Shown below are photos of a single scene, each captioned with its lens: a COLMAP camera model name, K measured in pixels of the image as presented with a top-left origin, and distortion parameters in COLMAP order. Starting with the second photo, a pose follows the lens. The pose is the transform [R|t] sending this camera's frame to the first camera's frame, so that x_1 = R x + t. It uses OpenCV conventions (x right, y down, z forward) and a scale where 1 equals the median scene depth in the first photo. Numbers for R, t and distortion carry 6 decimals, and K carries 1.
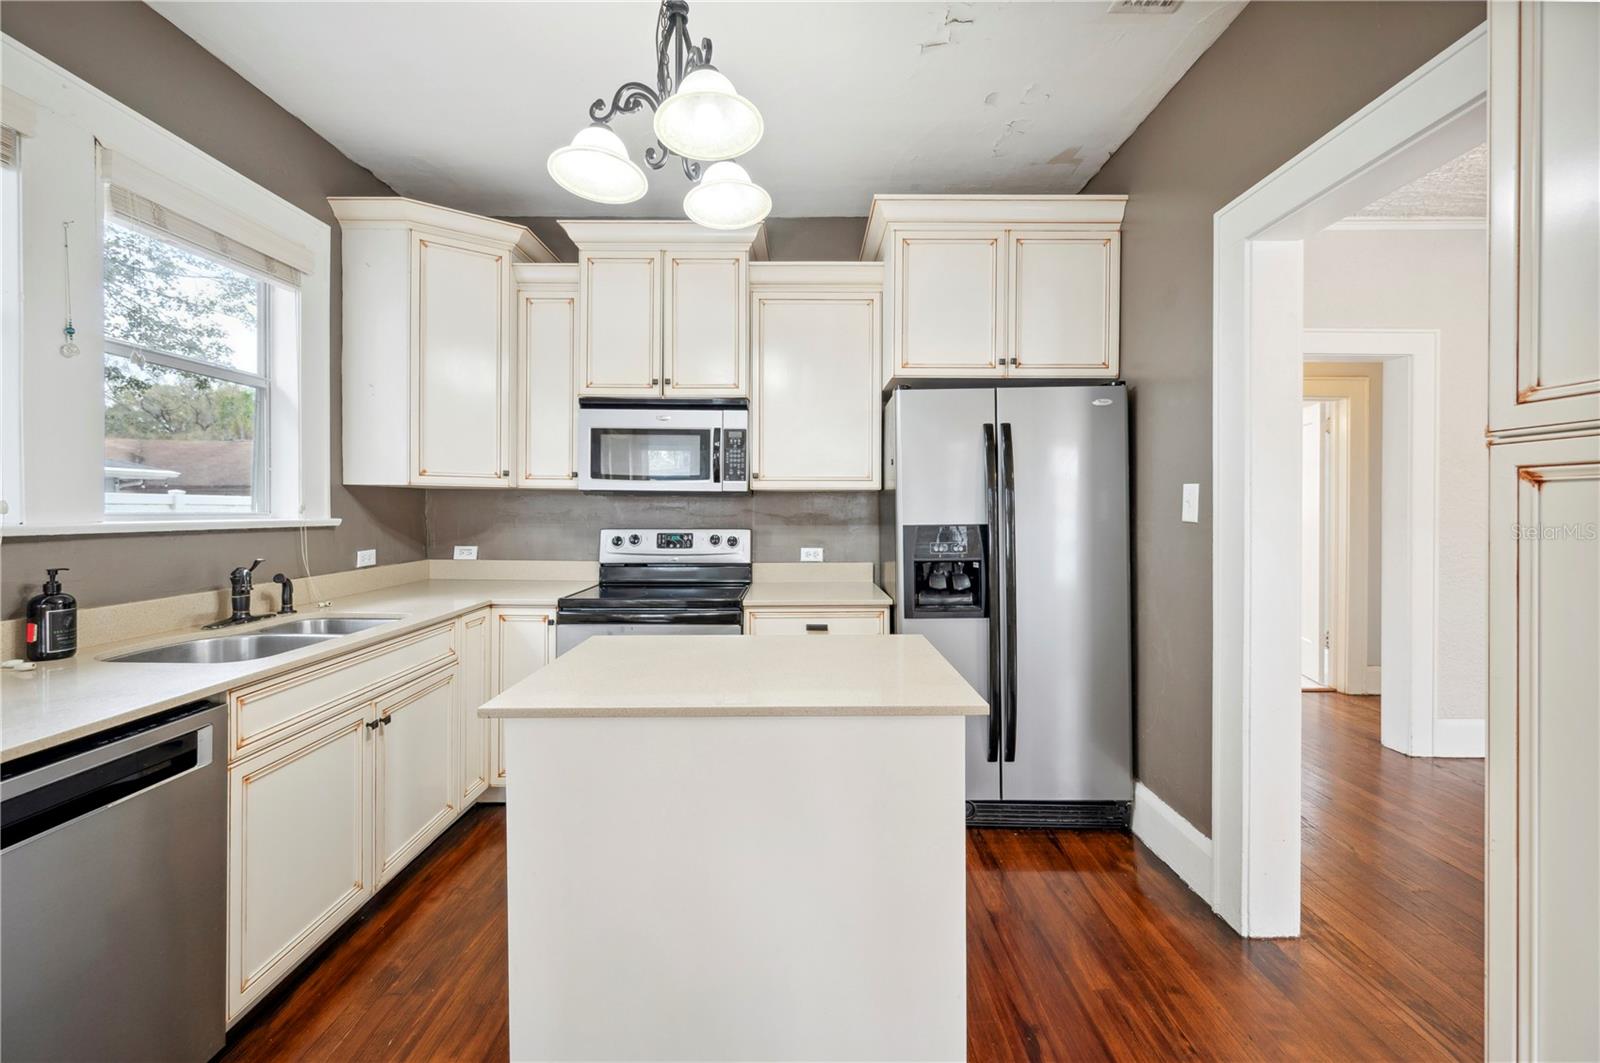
lens RADIAL K [[634.6, 0, 804.4], [0, 634.6, 523.2], [0, 0, 1]] dist [0.000498, 0.000008]
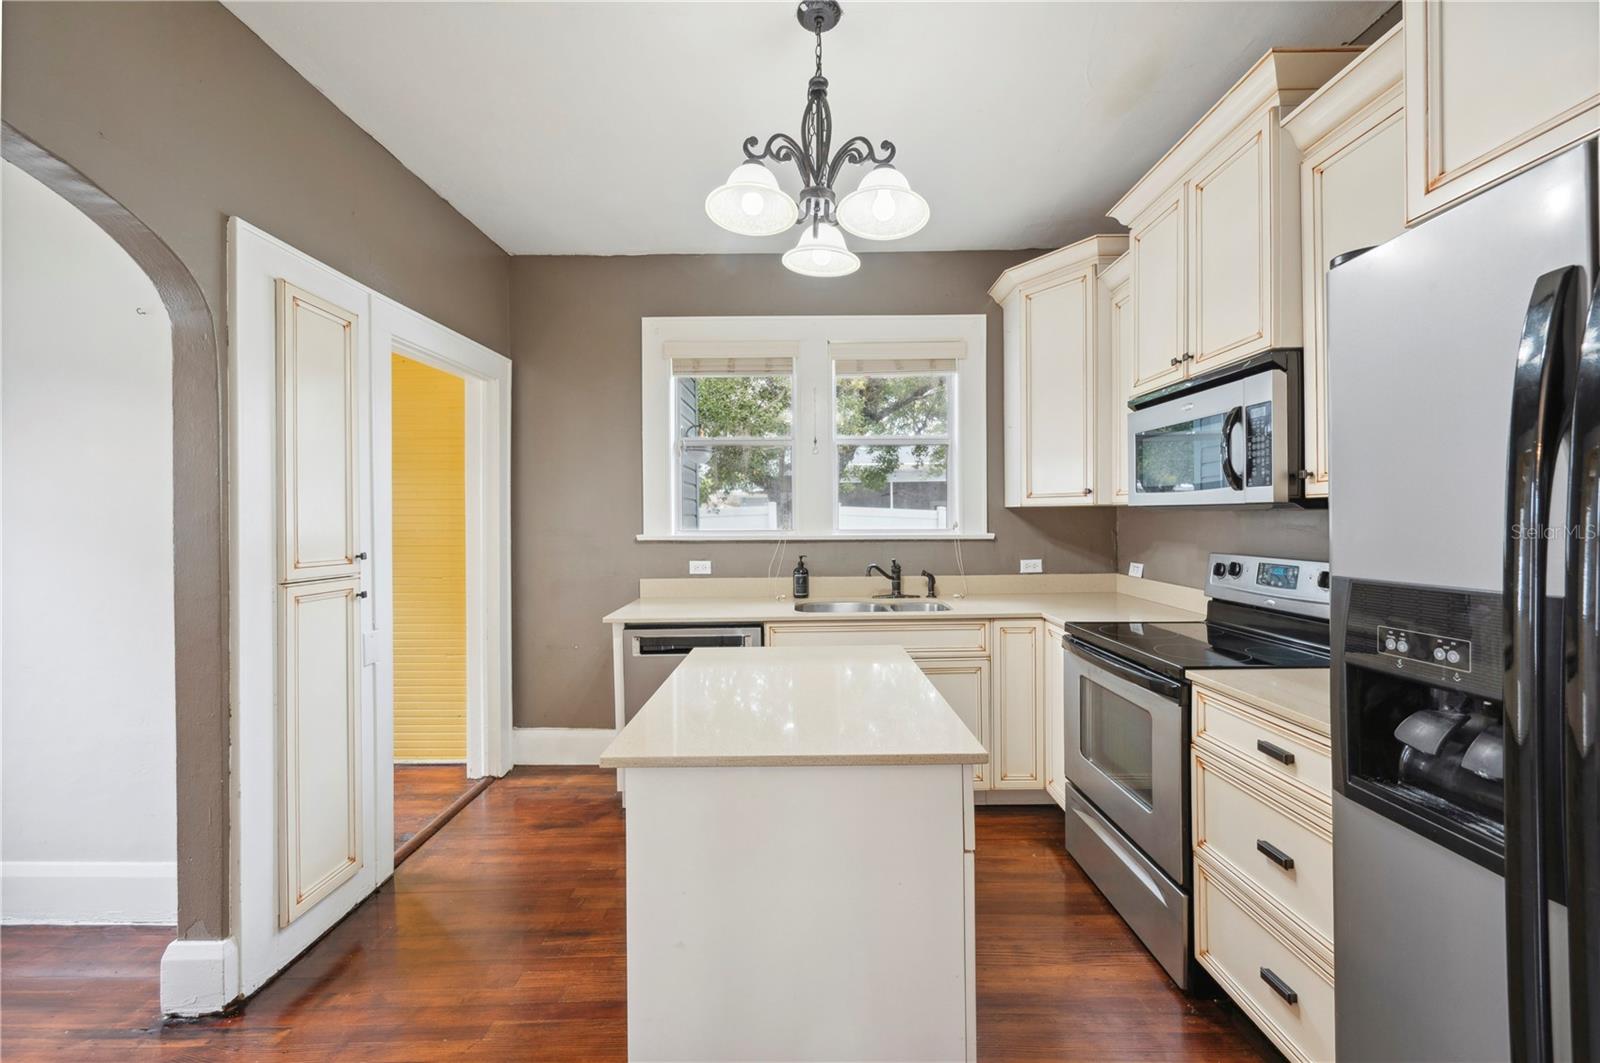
lens RADIAL K [[634.6, 0, 804.4], [0, 634.6, 523.2], [0, 0, 1]] dist [0.000498, 0.000008]
pose [[0.000741, 0.004746, -0.999988, 0.521283], [-0.015821, 0.999864, 0.004734, -0.026133], [0.999875, 0.015817, 0.000816, 0.556023]]
